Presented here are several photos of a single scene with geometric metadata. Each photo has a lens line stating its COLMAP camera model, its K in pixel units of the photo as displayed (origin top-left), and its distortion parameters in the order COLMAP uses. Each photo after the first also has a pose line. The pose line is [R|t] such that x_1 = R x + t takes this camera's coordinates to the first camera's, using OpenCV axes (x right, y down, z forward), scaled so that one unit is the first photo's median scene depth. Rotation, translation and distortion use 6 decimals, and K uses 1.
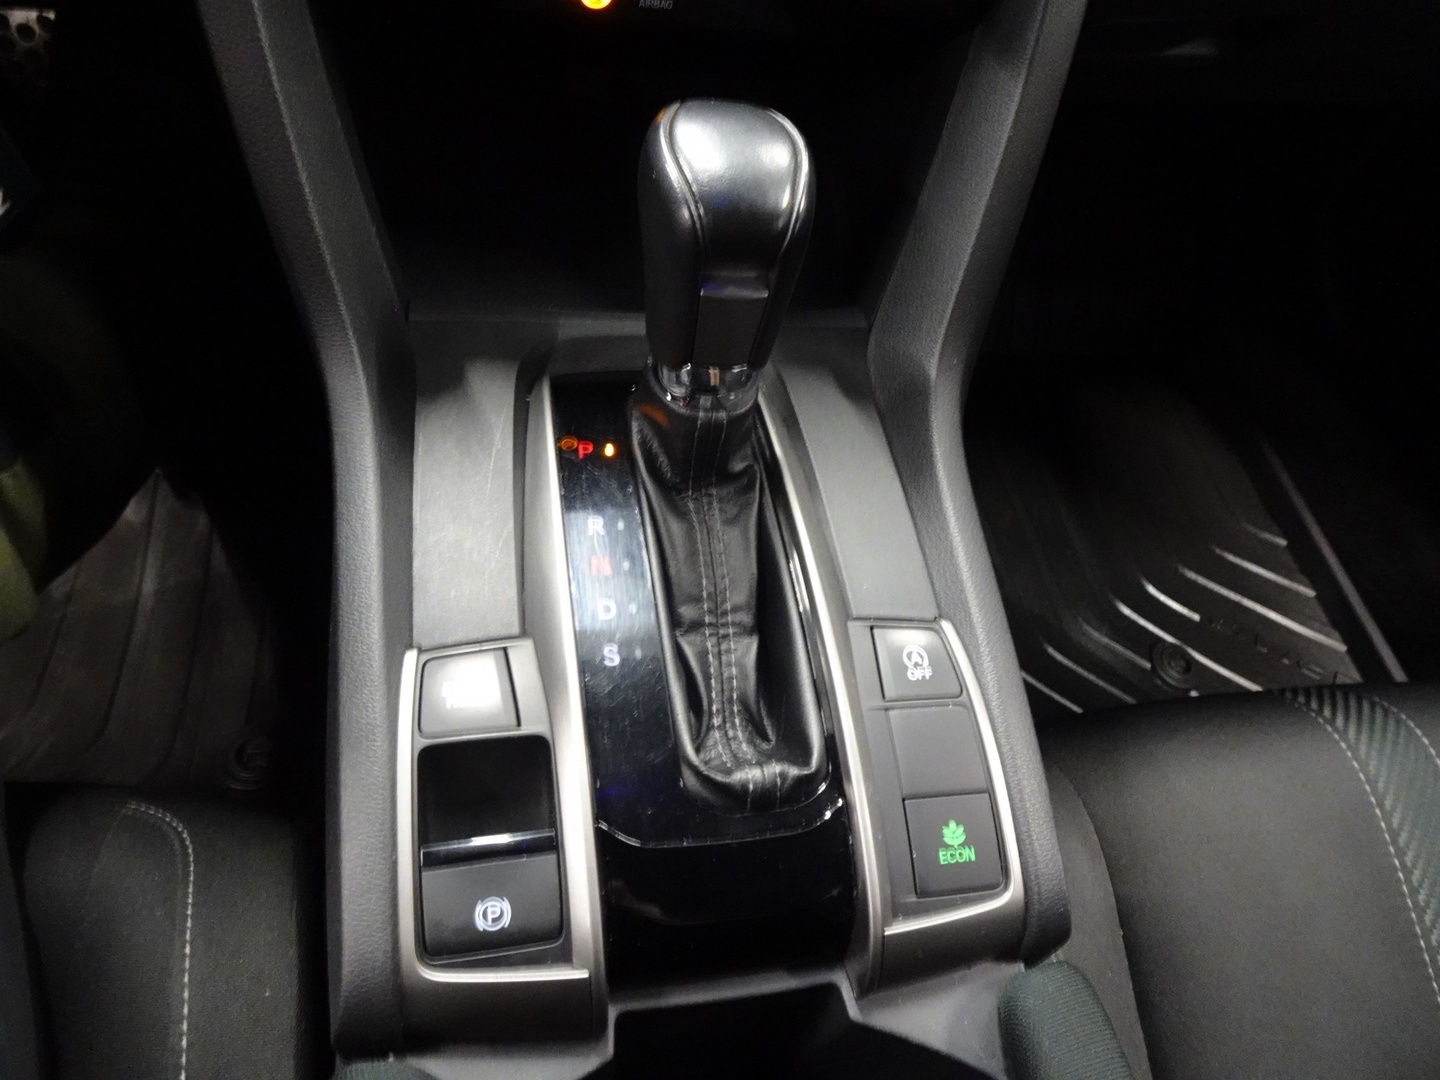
lens RADIAL K [[1016.9, 0, 724.4], [0, 1016.9, 536.9], [0, 0, 1]] dist [0.021296, 0.009478]
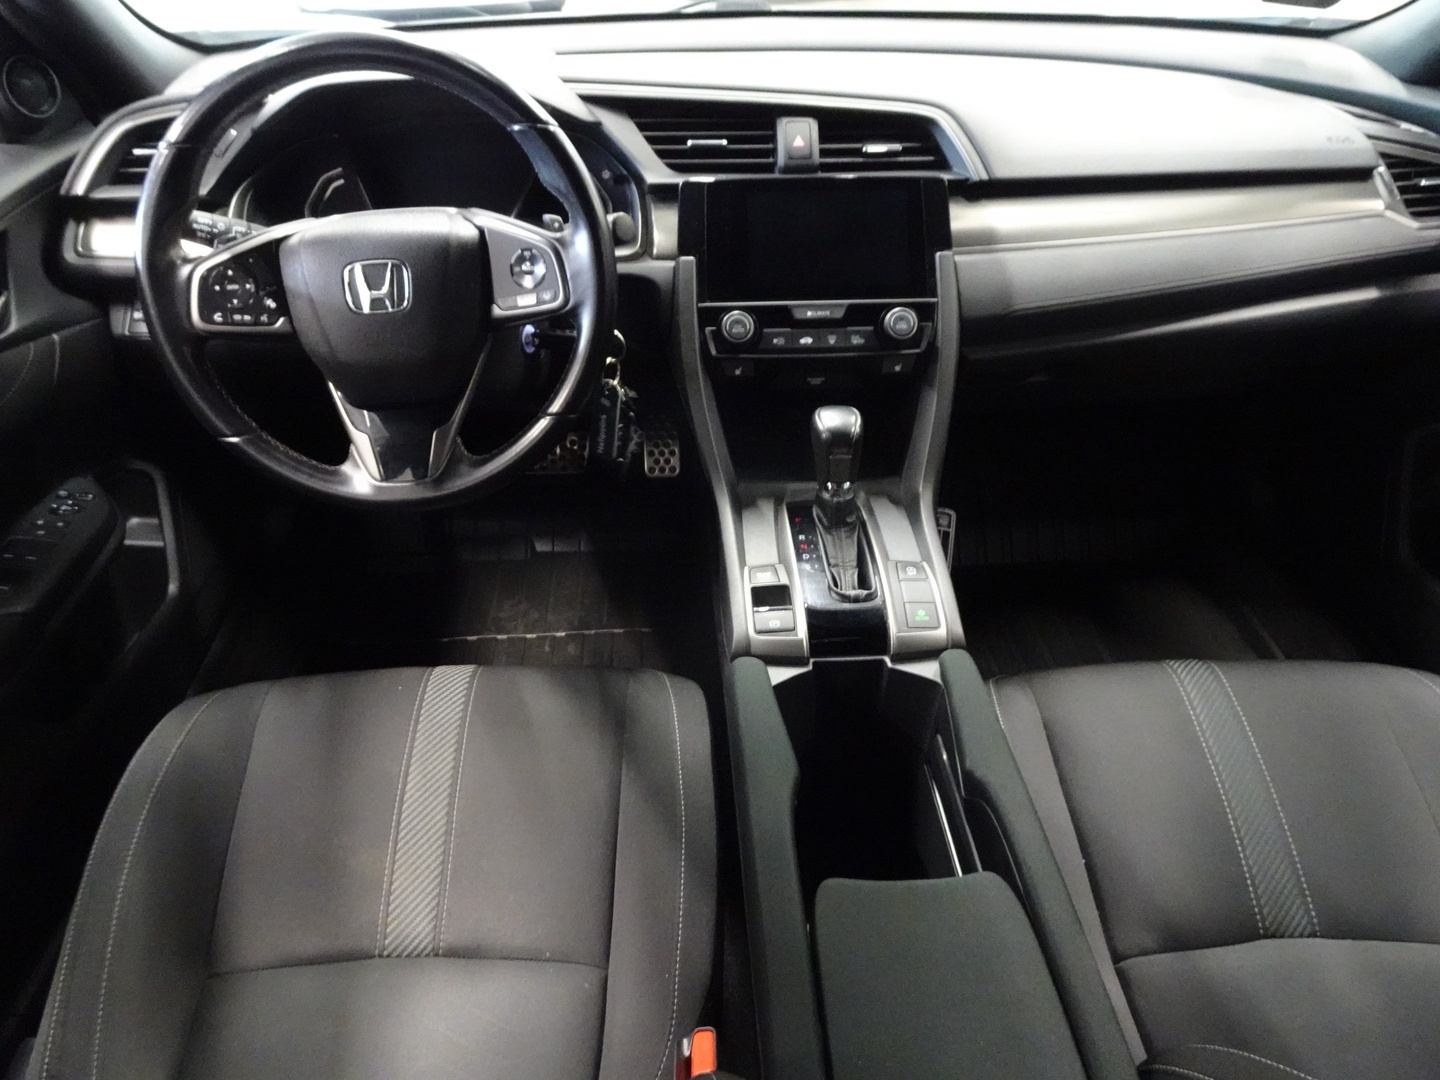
lens RADIAL K [[1016.9, 0, 723.2], [0, 1016.9, 540.9], [0, 0, 1]] dist [0.021296, 0.009478]
pose [[0.976024, -0.081419, -0.201864, 0.257400], [0.006674, 0.938163, -0.346128, 1.052912], [0.217563, 0.336482, 0.916213, -1.840227]]
